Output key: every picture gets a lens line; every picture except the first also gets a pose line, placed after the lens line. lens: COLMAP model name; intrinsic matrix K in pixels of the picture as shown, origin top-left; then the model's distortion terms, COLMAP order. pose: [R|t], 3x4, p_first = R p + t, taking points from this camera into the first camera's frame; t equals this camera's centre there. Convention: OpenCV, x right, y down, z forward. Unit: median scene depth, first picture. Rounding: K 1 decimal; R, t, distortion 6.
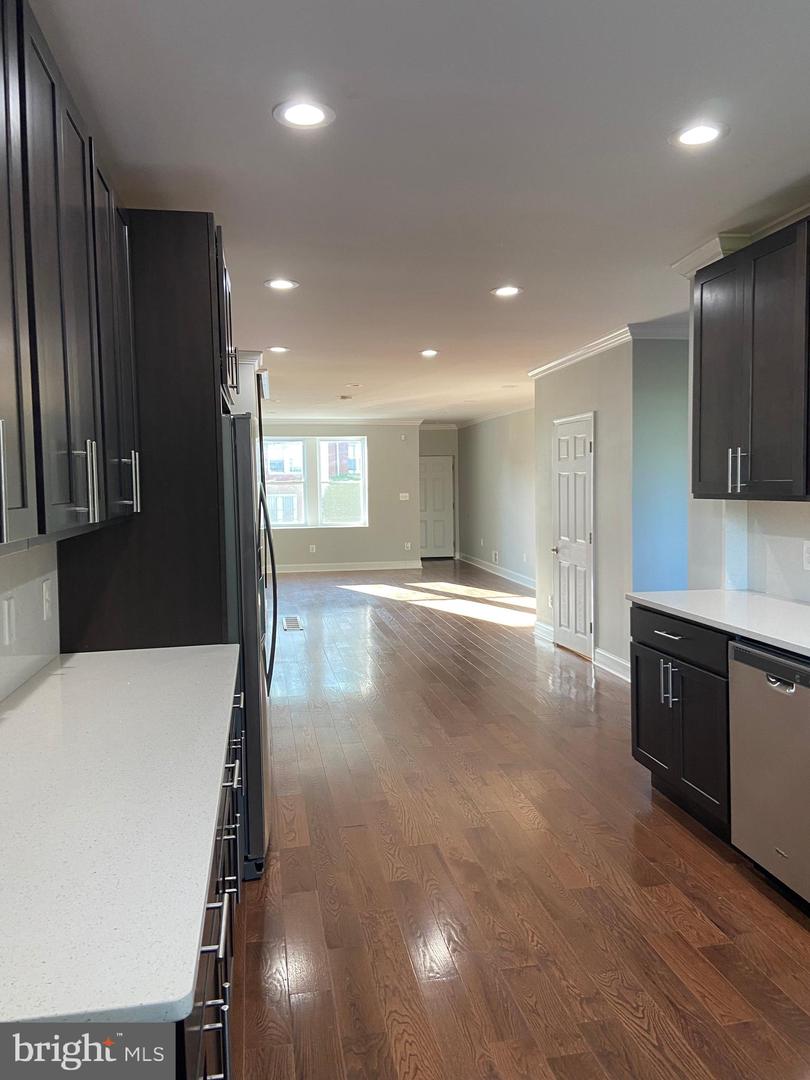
lens RADIAL K [[819.7, 0, 392.3], [0, 819.7, 523.9], [0, 0, 1]] dist [0.139739, -0.178082]
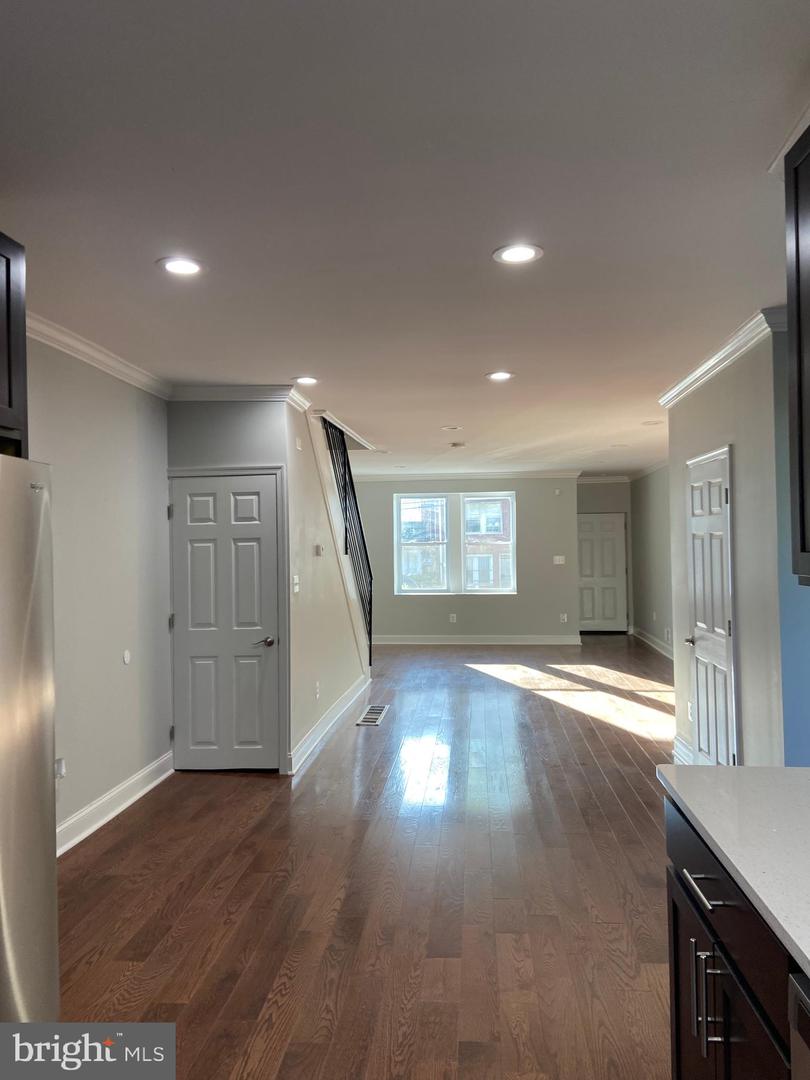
lens RADIAL K [[819.7, 0, 392.3], [0, 819.7, 523.9], [0, 0, 1]] dist [0.139739, -0.178082]
pose [[0.966996, -0.004360, -0.254756, 0.235127], [-0.014132, 0.997396, -0.070714, -0.025711], [0.254401, 0.071981, 0.964416, 0.409444]]
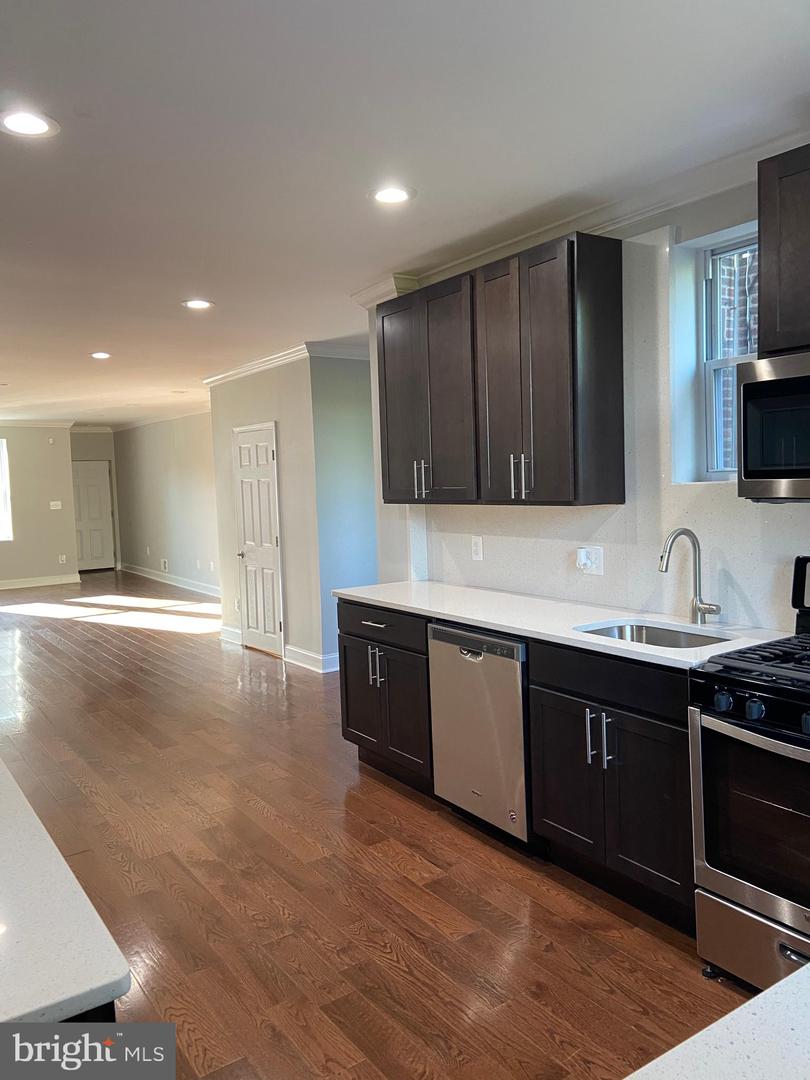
lens RADIAL K [[825.0, 0, 400.1], [0, 825.0, 525.7], [0, 0, 1]] dist [0.131513, -0.178816]
pose [[0.910106, -0.039843, 0.412455, -0.082611], [0.040352, 0.999158, 0.007479, -0.007051], [-0.412405, 0.009837, 0.910947, -0.042294]]
